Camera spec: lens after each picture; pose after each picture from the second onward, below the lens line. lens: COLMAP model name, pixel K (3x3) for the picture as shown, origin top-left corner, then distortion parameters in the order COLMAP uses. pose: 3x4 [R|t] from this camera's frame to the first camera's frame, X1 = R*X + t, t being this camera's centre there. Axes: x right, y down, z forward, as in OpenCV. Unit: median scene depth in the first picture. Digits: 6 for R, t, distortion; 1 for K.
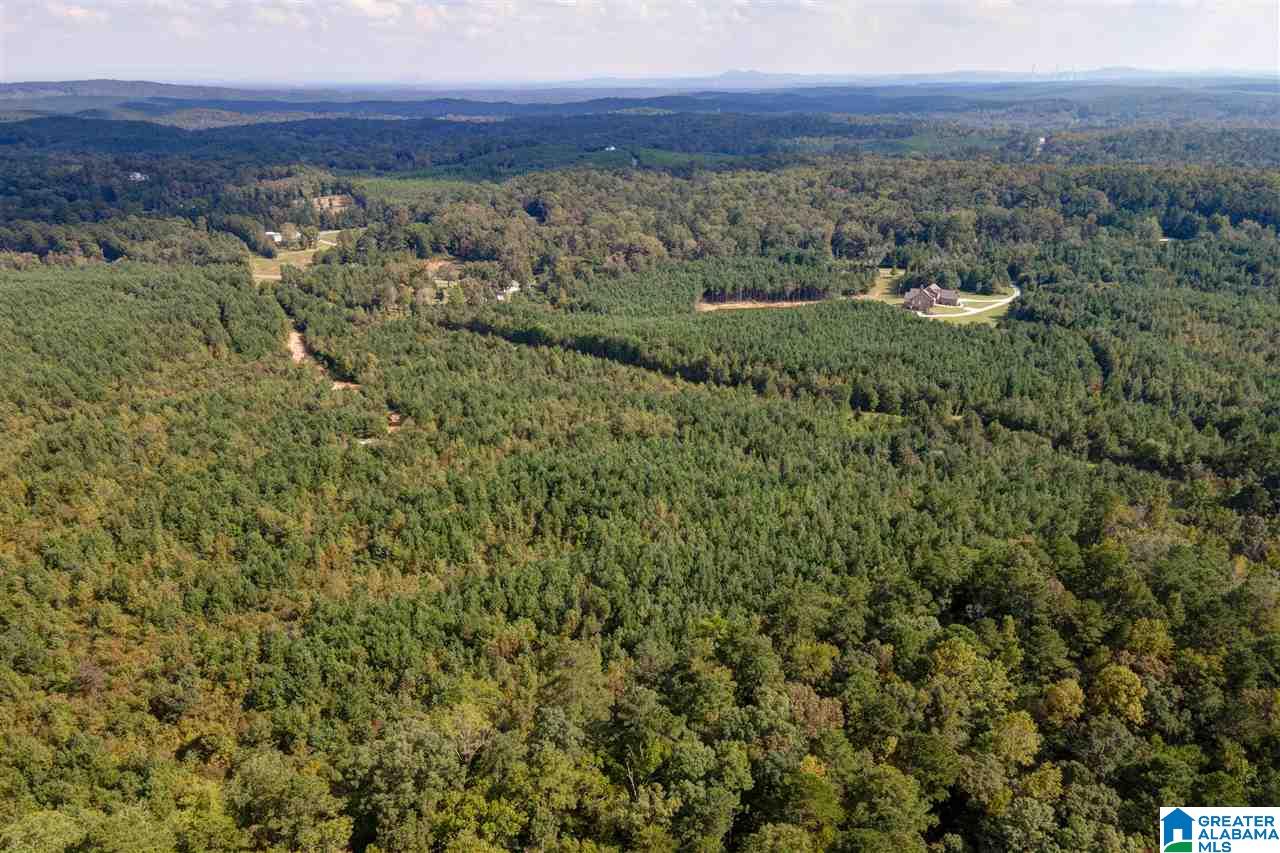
lens RADIAL K [[856.0, 0, 641.1], [0, 856.0, 427.6], [0, 0, 1]] dist [0.005414, 0.002699]
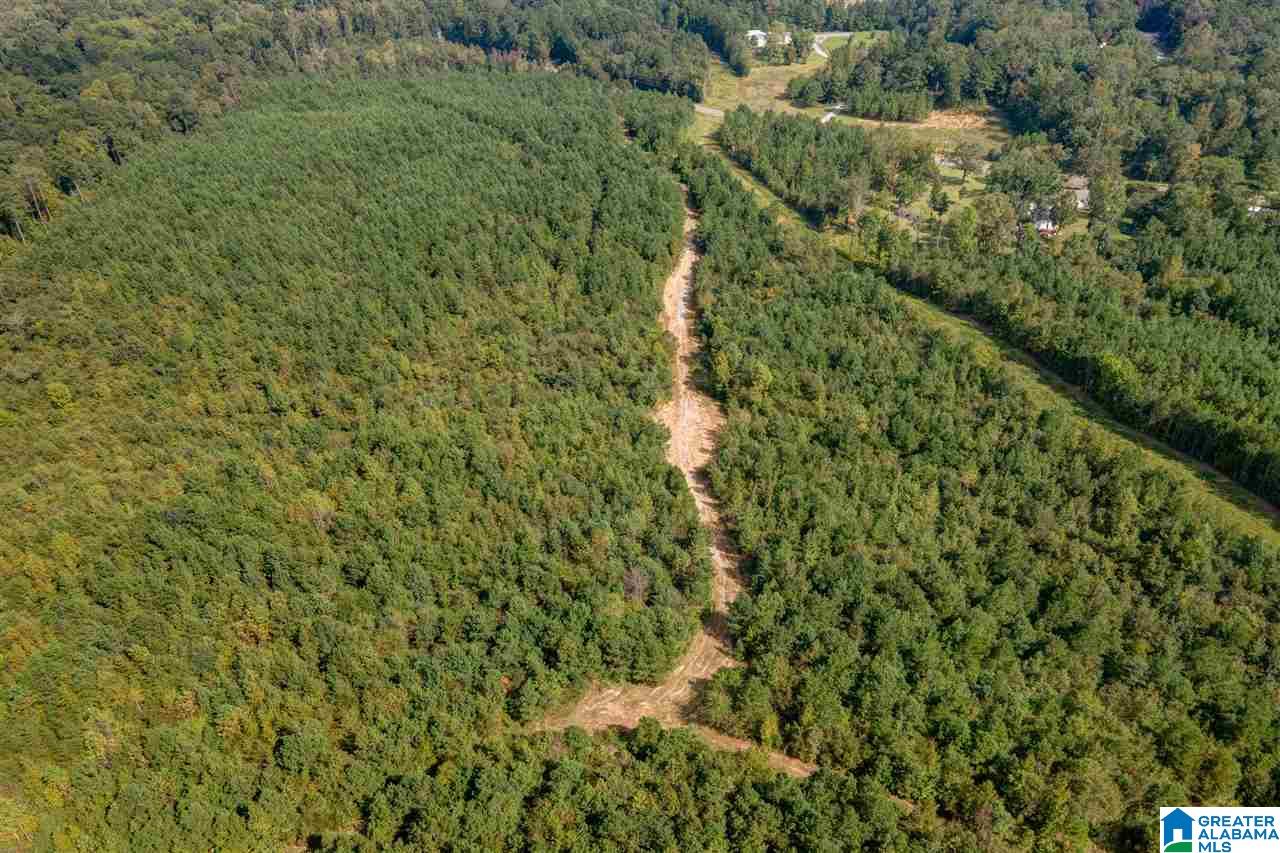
lens RADIAL K [[856.0, 0, 637.8], [0, 856.0, 426.7], [0, 0, 1]] dist [0.005414, 0.002699]
pose [[0.827292, 0.305548, -0.471411, -0.066487], [-0.177869, 0.938446, 0.296112, -0.121195], [0.532870, -0.161122, 0.830716, 0.299802]]
